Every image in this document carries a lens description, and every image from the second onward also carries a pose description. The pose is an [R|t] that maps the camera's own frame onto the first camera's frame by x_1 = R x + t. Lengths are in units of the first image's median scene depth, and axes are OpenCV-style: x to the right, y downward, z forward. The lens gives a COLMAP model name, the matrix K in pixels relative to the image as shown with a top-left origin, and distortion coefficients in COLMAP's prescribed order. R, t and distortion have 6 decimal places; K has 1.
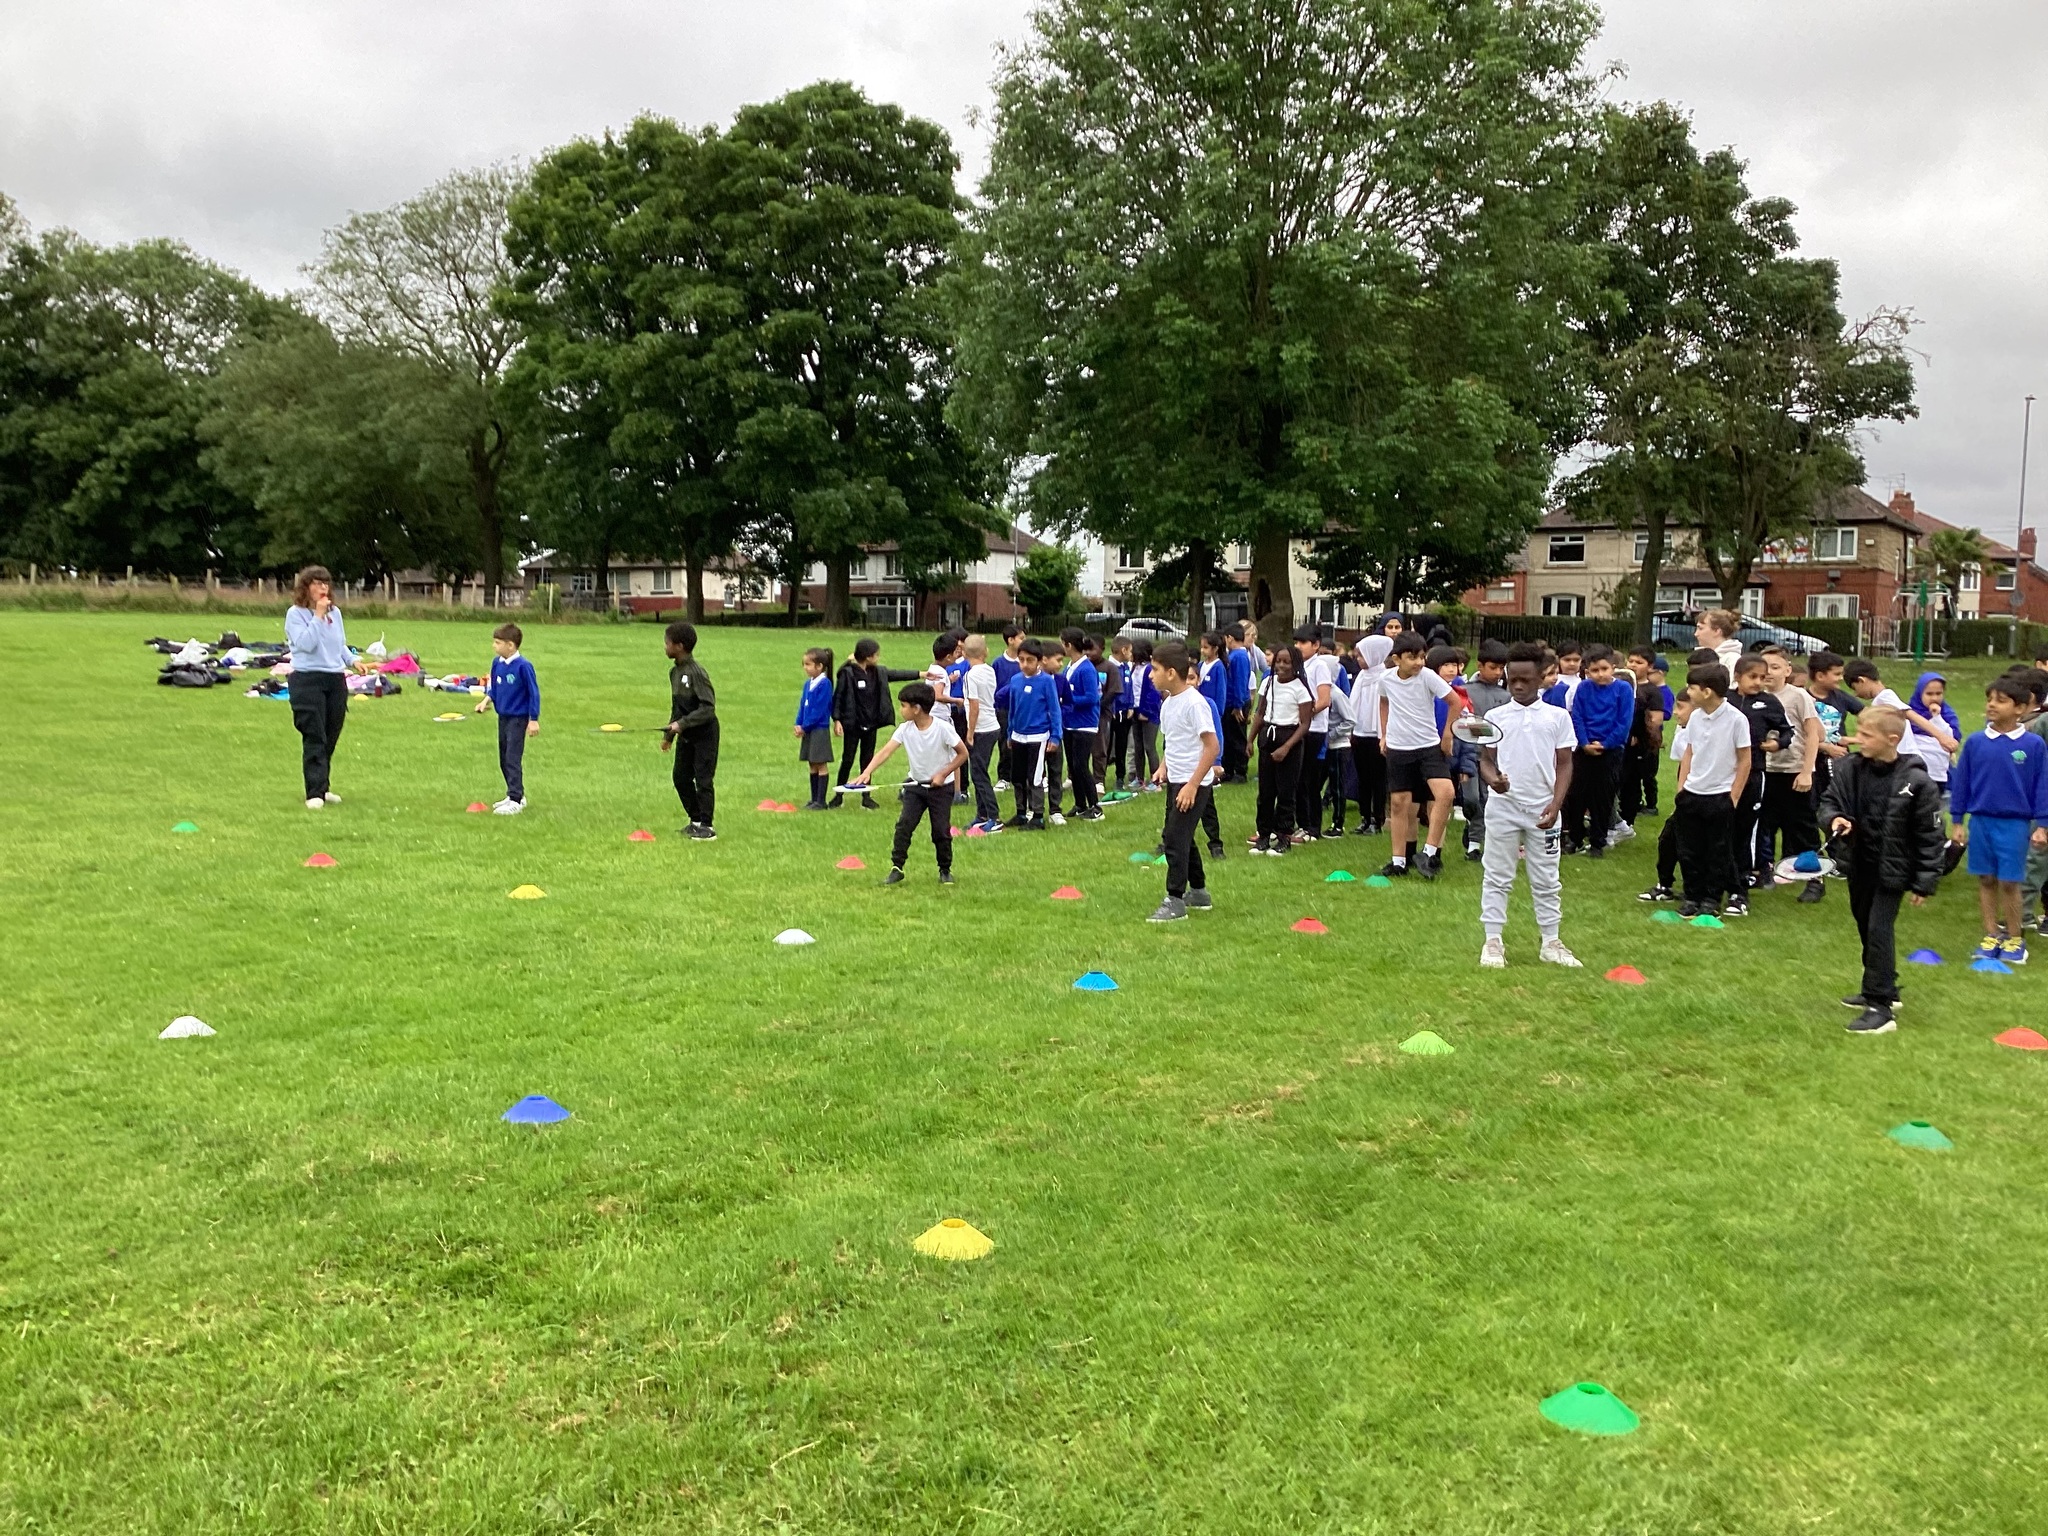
lens RADIAL K [[1960.8, 0, 986.1], [0, 1960.8, 743.2], [0, 0, 1]] dist [0.091438, -0.206673]
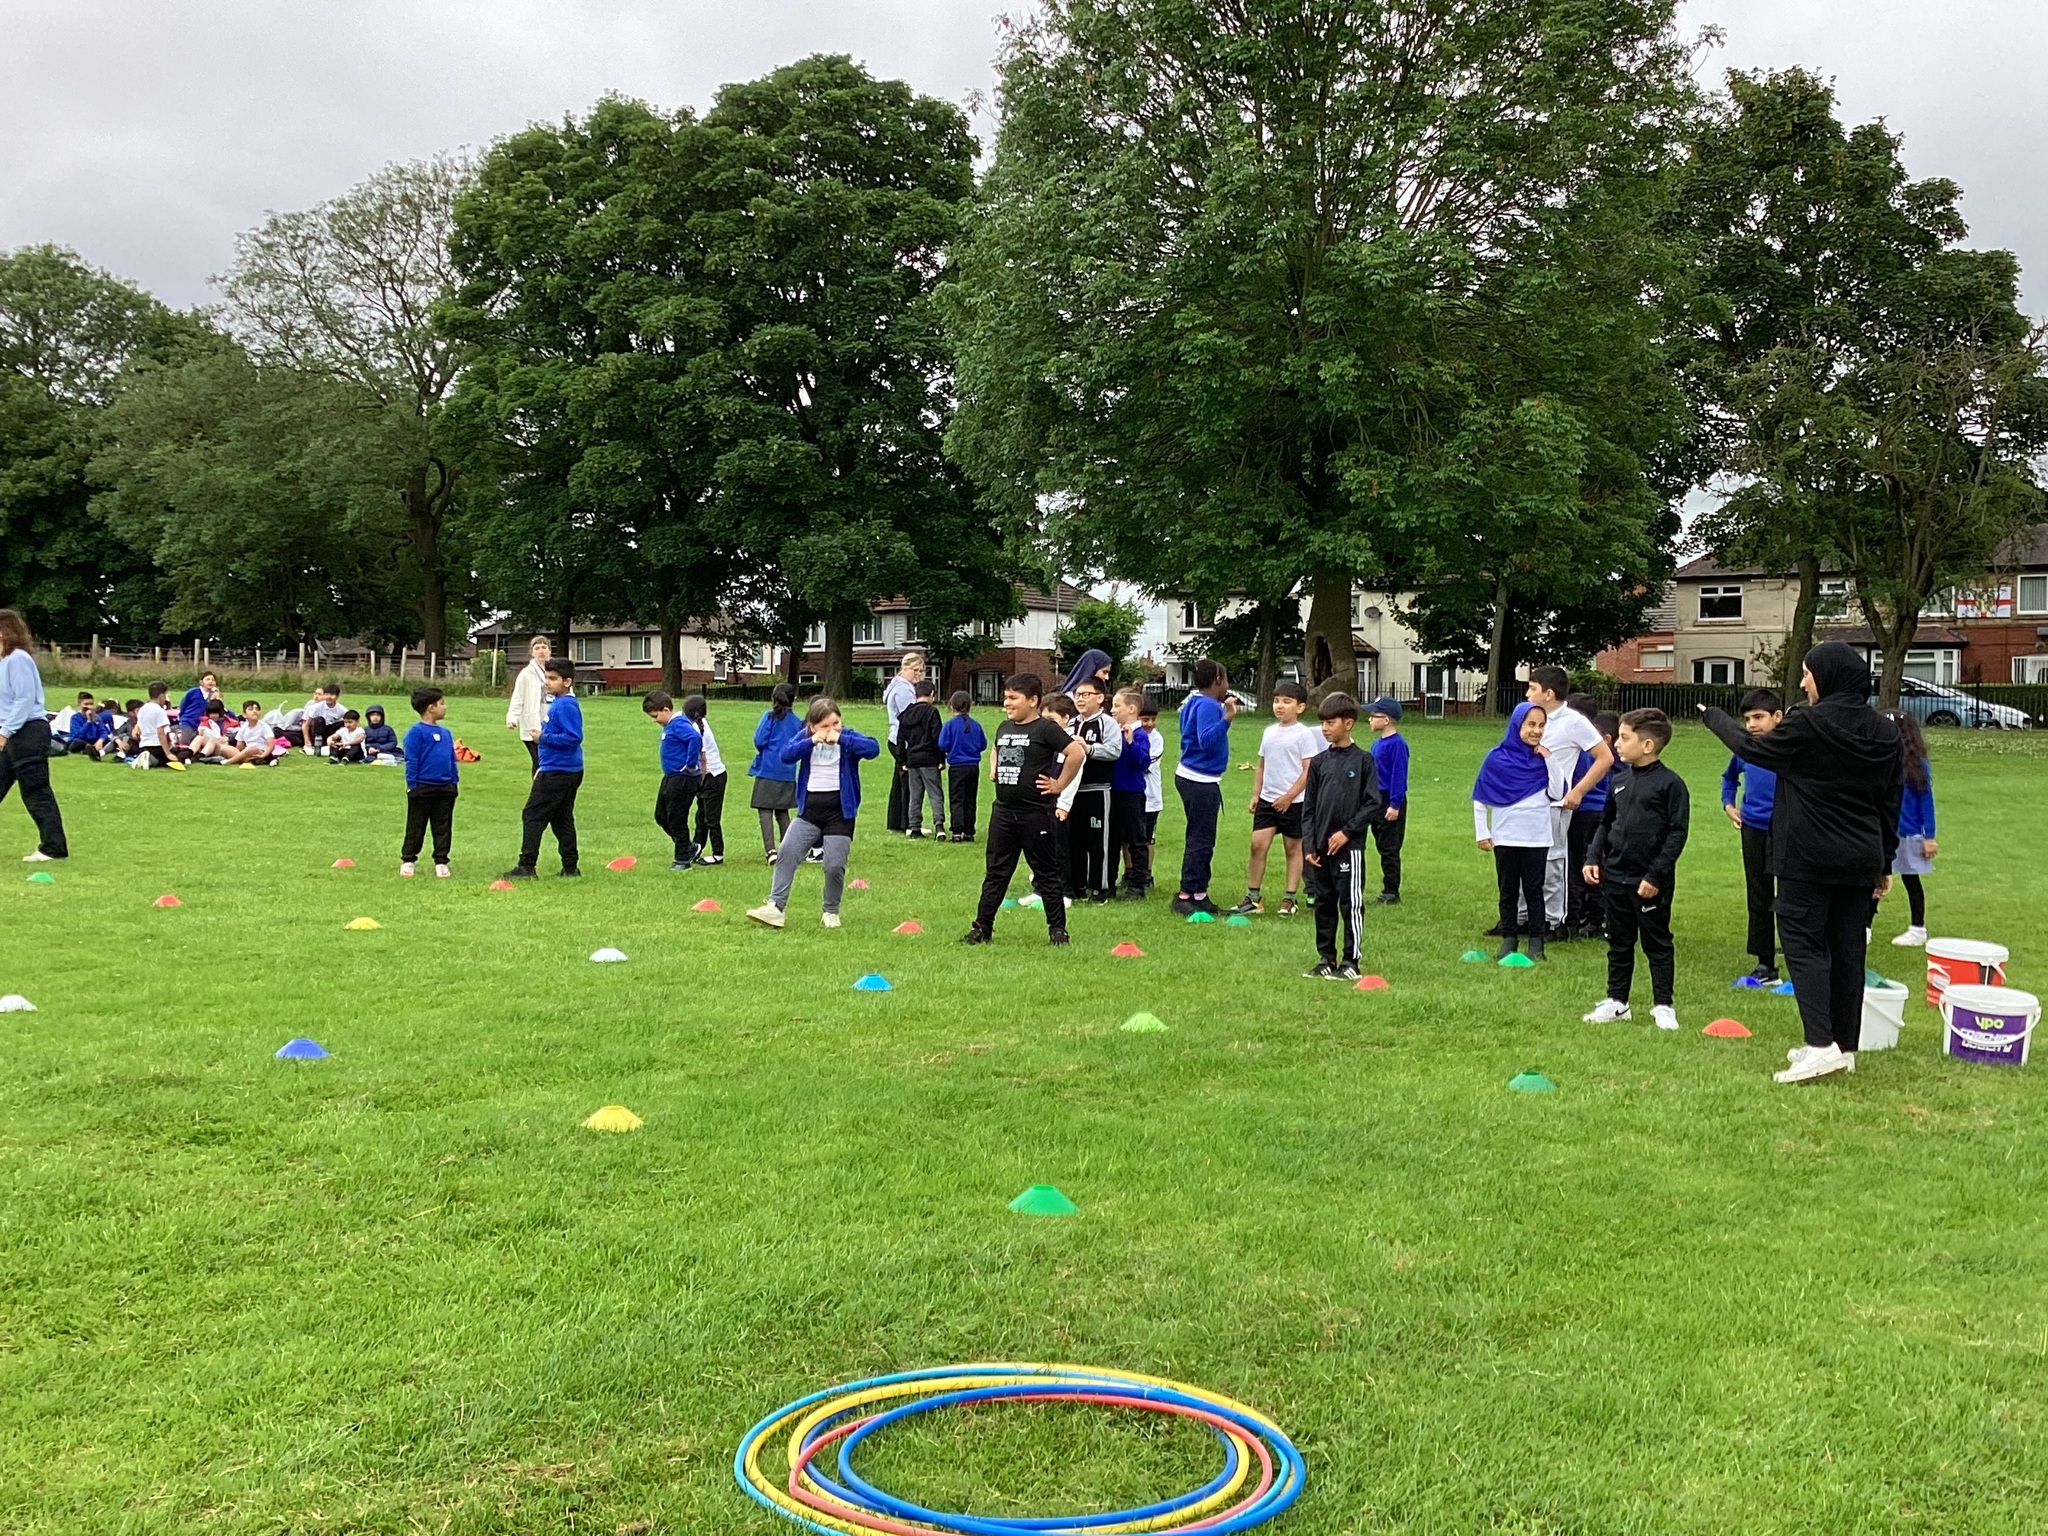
lens RADIAL K [[2492.8, 0, 1020.3], [0, 2492.8, 802.8], [0, 0, 1]] dist [0.057948, -0.101329]
pose [[0.999638, -0.003801, -0.026653, 0.029525], [0.003160, 0.999706, -0.024058, 0.010744], [0.026737, 0.023965, 0.999355, -0.059081]]
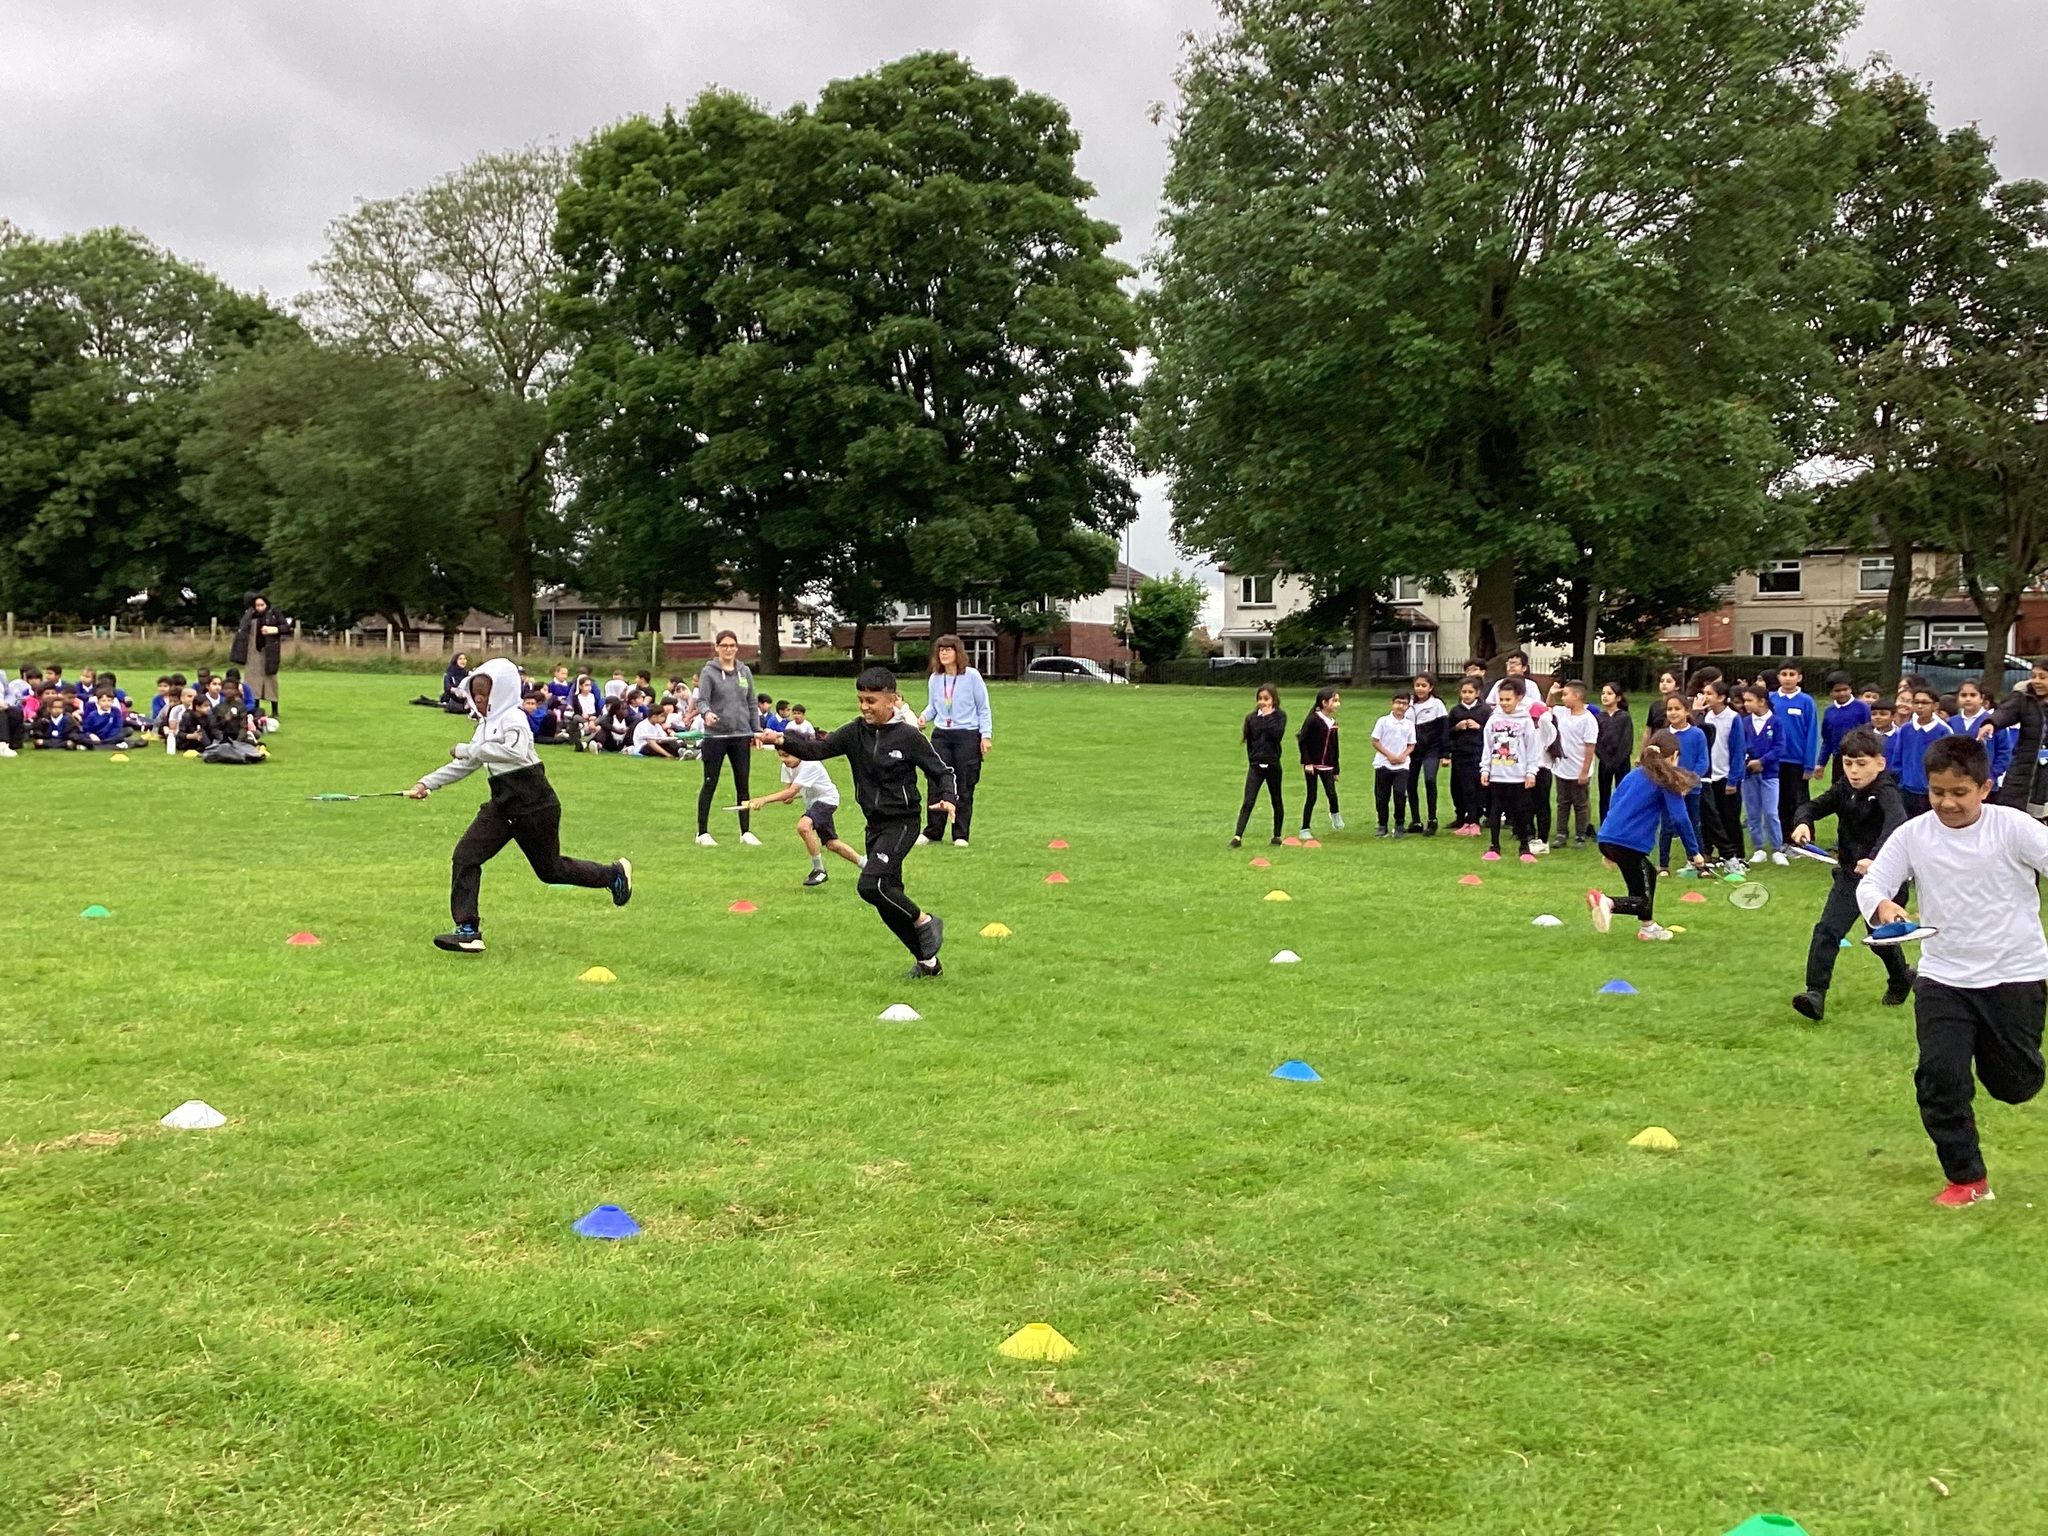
lens RADIAL K [[2582.9, 0, 902.2], [0, 2582.9, 750.6], [0, 0, 1]] dist [0.123132, -0.355231]
pose [[0.999958, -0.009104, -0.000900, -0.091313], [0.009073, 0.999506, -0.030106, 0.007574], [0.001173, 0.030096, 0.999546, -0.134180]]
